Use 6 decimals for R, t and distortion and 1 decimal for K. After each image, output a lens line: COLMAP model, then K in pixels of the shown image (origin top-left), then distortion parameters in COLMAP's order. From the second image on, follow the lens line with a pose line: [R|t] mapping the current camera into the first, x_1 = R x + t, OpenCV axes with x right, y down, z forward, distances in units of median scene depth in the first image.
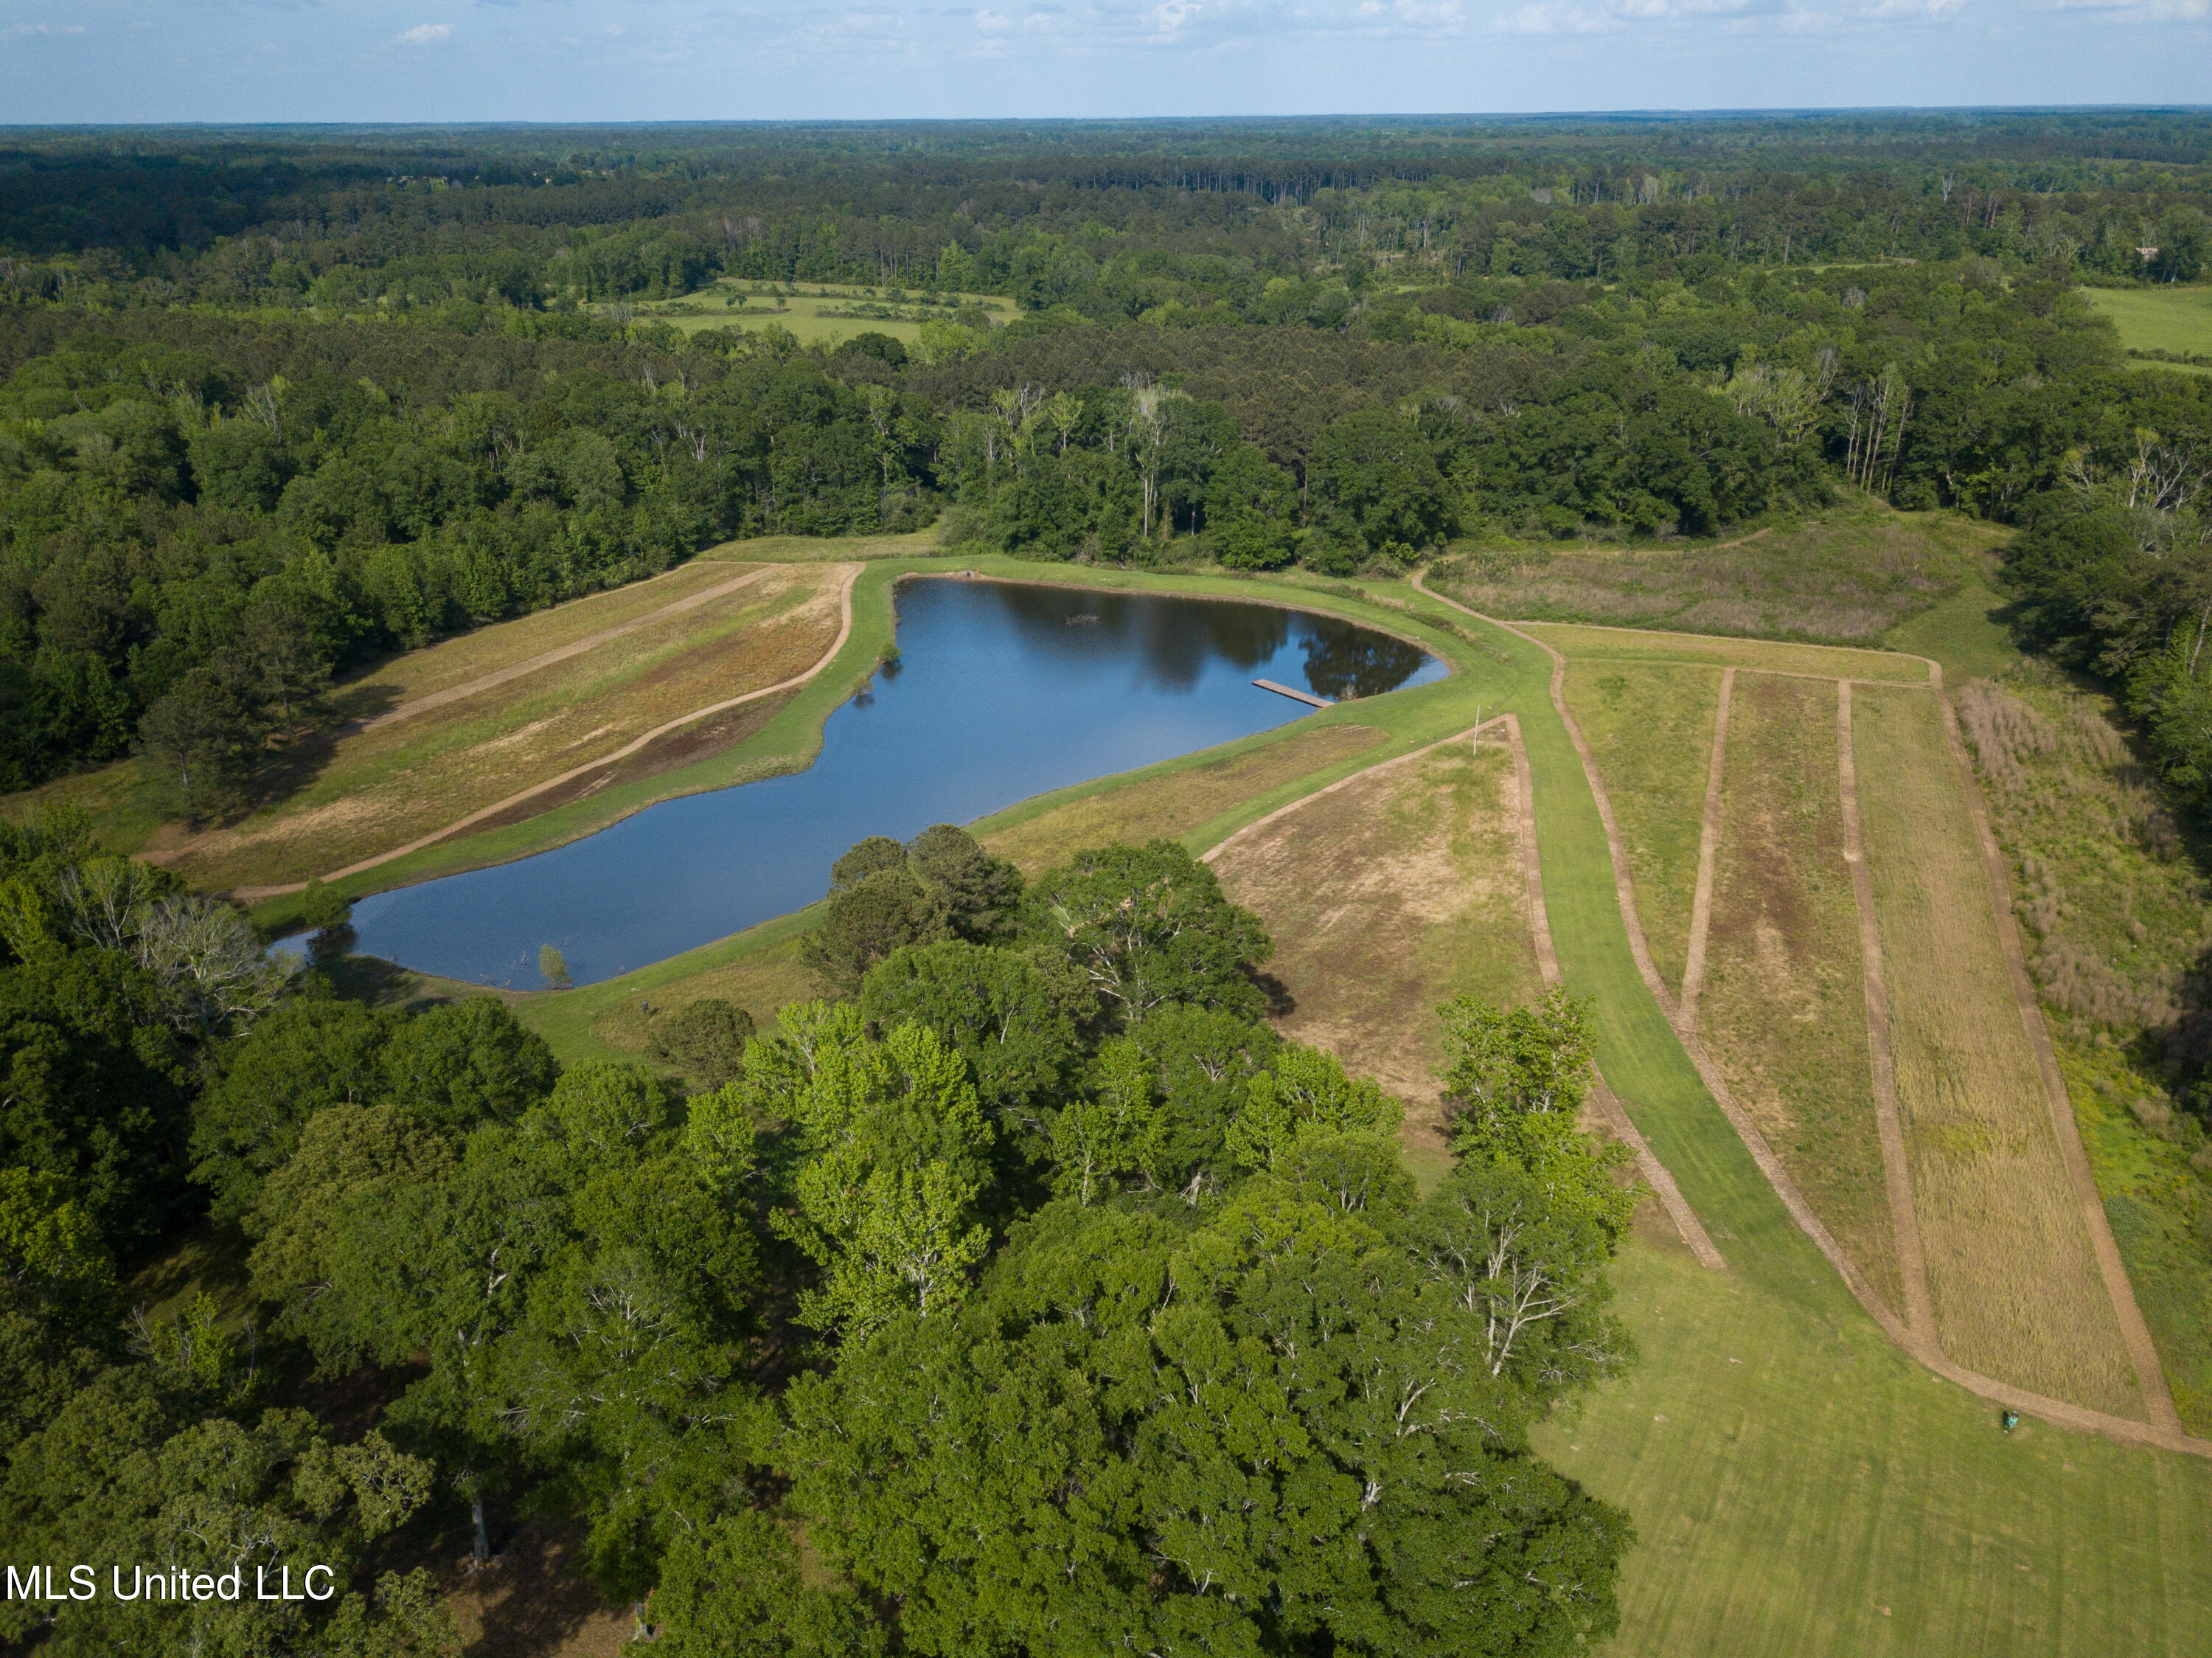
lens RADIAL K [[1692.8, 0, 1081.8], [0, 1692.8, 837.0], [0, 0, 1]] dist [0.007598, 0.005388]
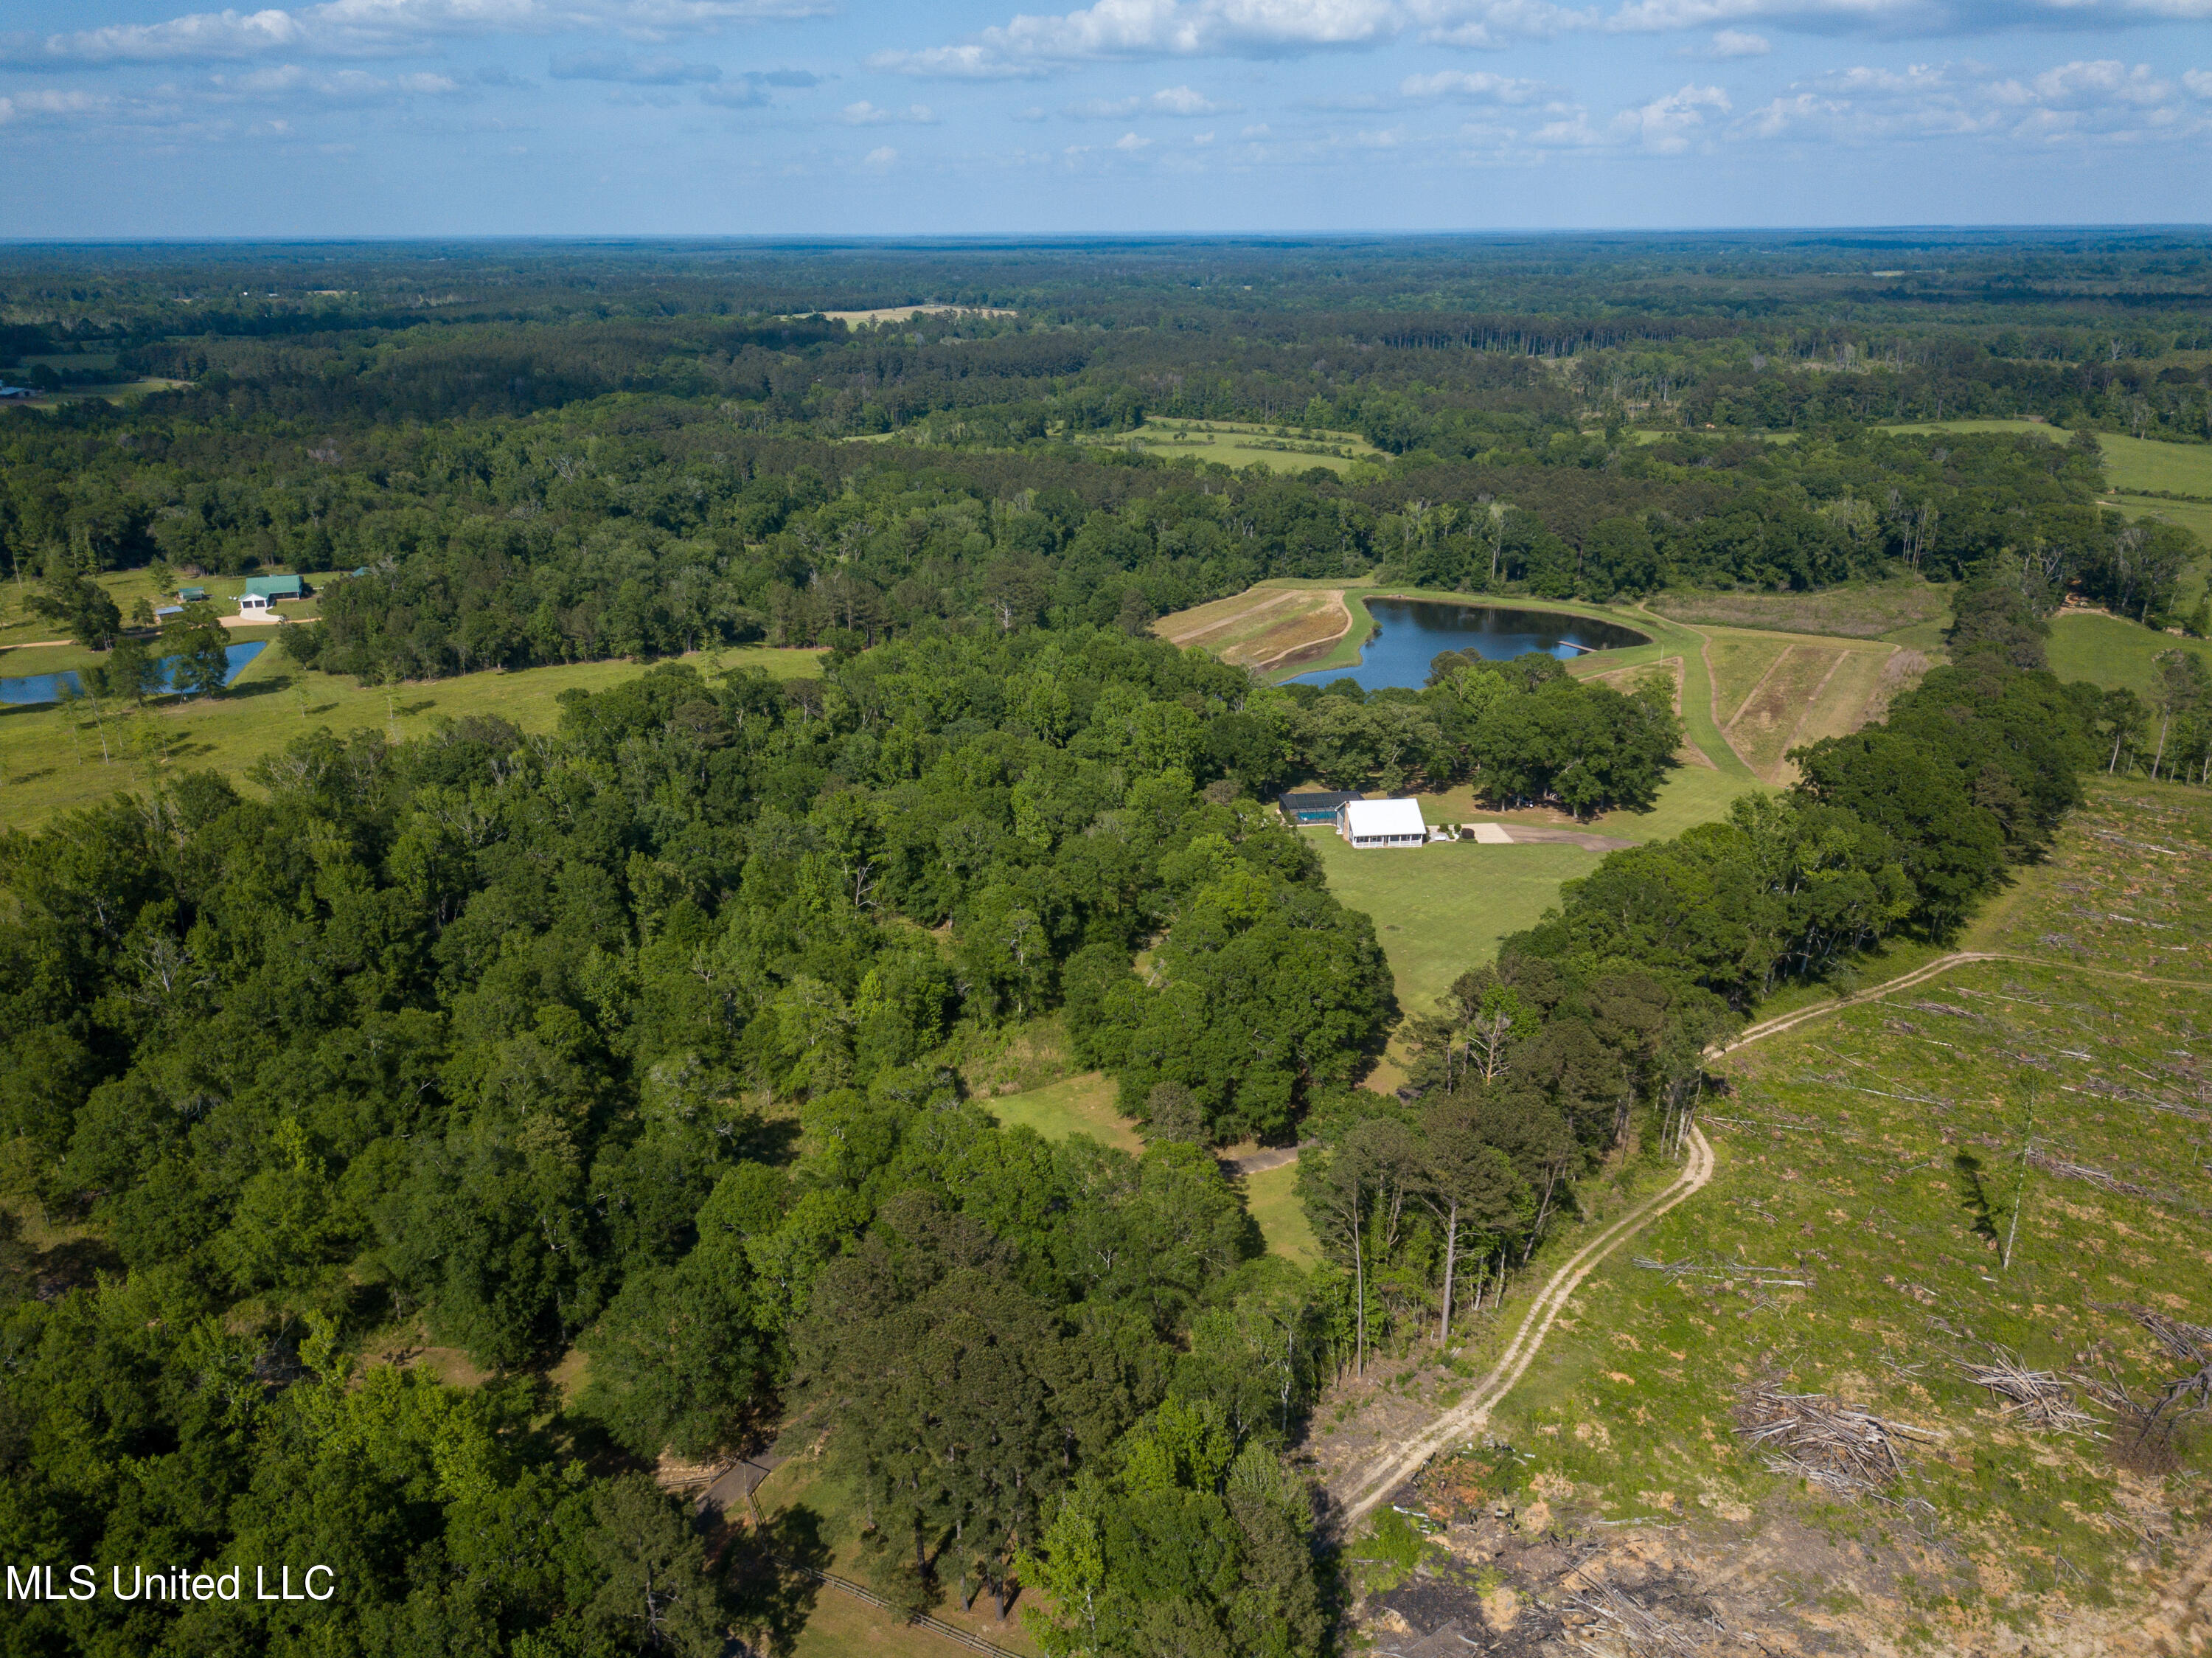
lens RADIAL K [[1692.8, 0, 1081.8], [0, 1692.8, 837.0], [0, 0, 1]] dist [0.007598, 0.005388]
pose [[0.990376, 0.048711, -0.129548, -0.154207], [-0.055877, 0.997069, -0.052266, 0.225712], [0.126622, 0.059002, 0.990195, -0.888400]]
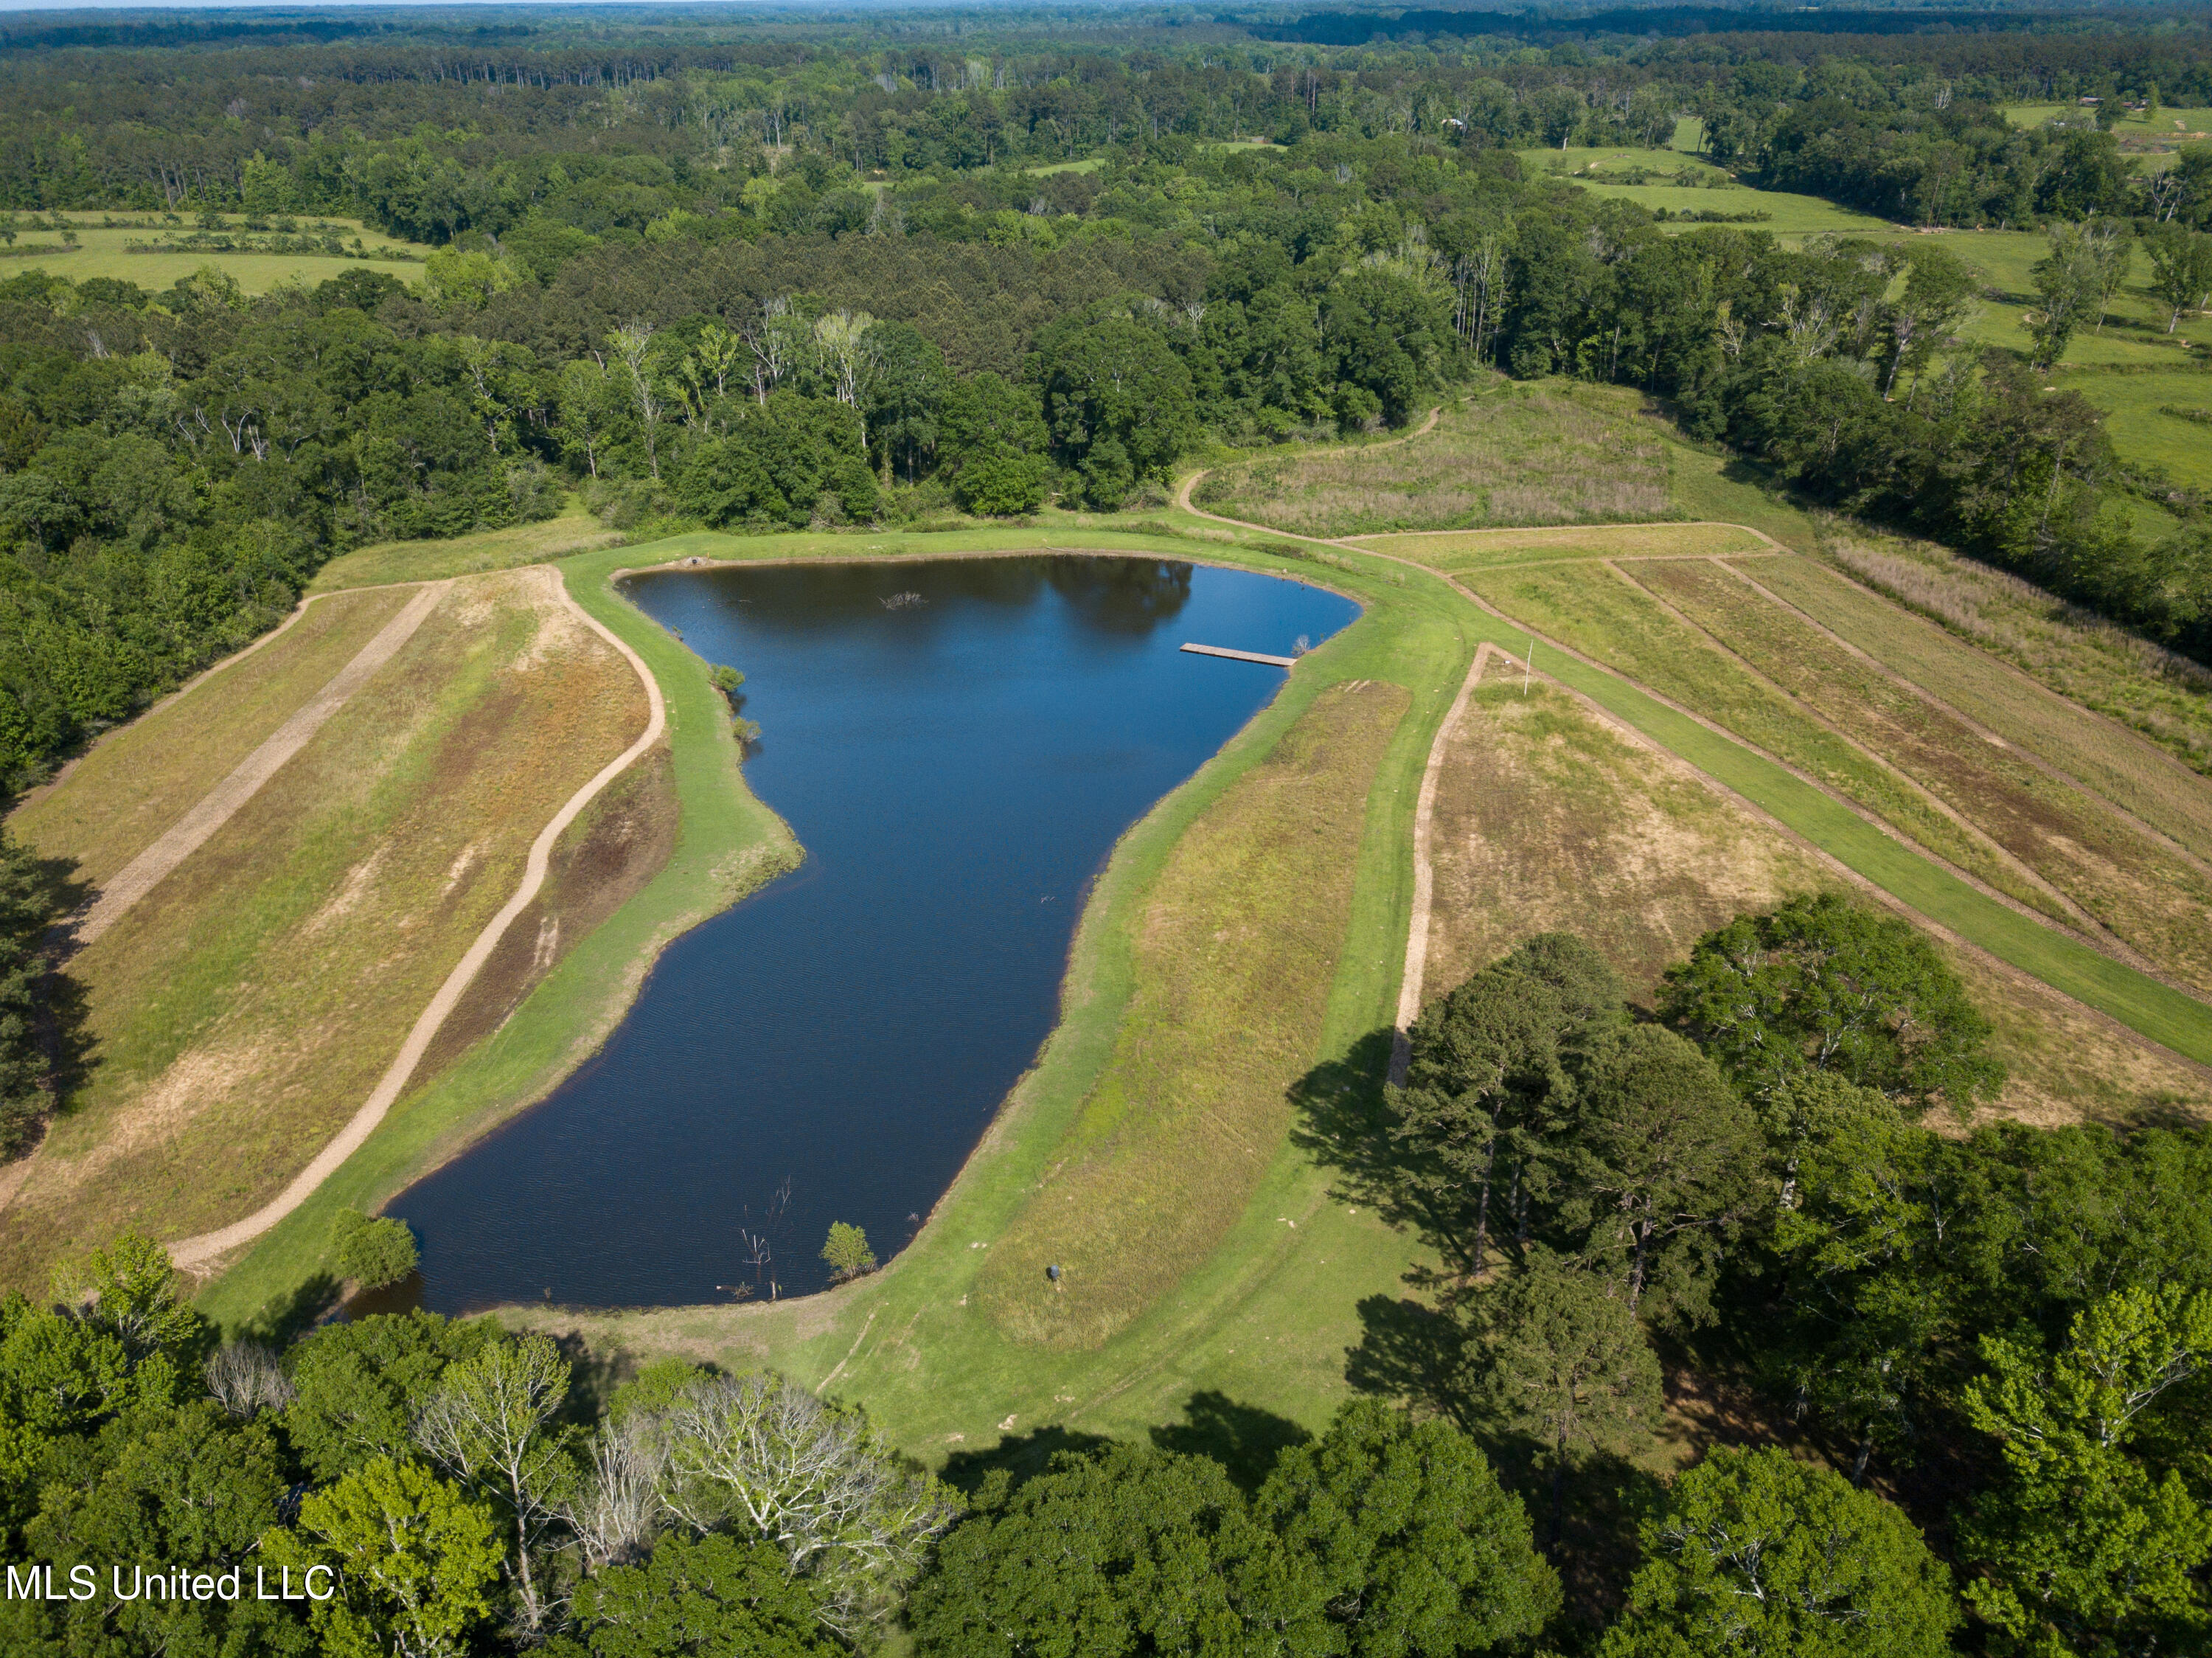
lens RADIAL K [[1692.8, 0, 1081.8], [0, 1692.8, 837.0], [0, 0, 1]] dist [0.007598, 0.005388]
pose [[0.898341, -0.195762, 0.393269, -0.232257], [0.174617, 0.980584, 0.089242, -0.063741], [-0.403103, -0.011498, 0.915082, 0.176573]]
